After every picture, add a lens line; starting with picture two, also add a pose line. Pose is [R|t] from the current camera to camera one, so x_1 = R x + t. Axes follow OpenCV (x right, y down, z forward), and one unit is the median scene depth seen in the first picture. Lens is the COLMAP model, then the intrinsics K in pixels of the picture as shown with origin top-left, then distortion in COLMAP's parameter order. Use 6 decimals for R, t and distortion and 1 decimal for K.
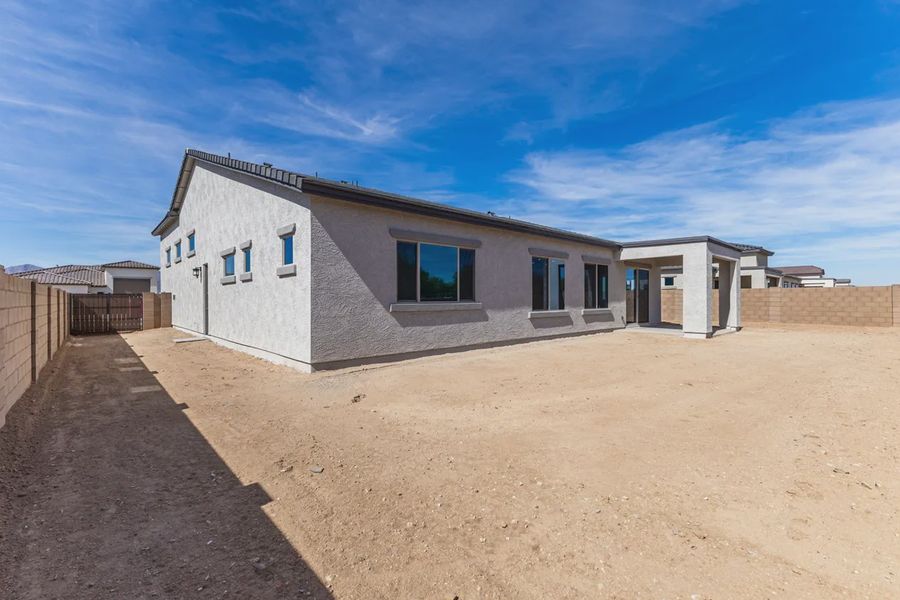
lens RADIAL K [[381.6, 0, 450.0], [0, 381.6, 300.0], [0, 0, 1]] dist [0.032041, 0.000003]
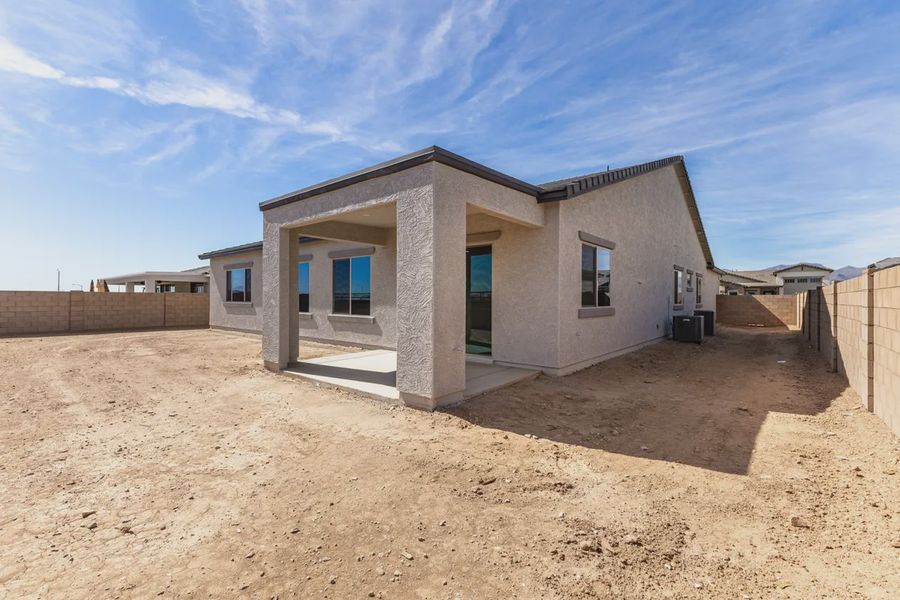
lens RADIAL K [[387.2, 0, 450.0], [0, 387.2, 300.0], [0, 0, 1]] dist [0.010045, -0.000579]
pose [[0.119437, 0.006145, -0.992823, 1.303954], [-0.011490, 0.999922, 0.004807, -0.015591], [0.992775, 0.010834, 0.119498, 1.210594]]
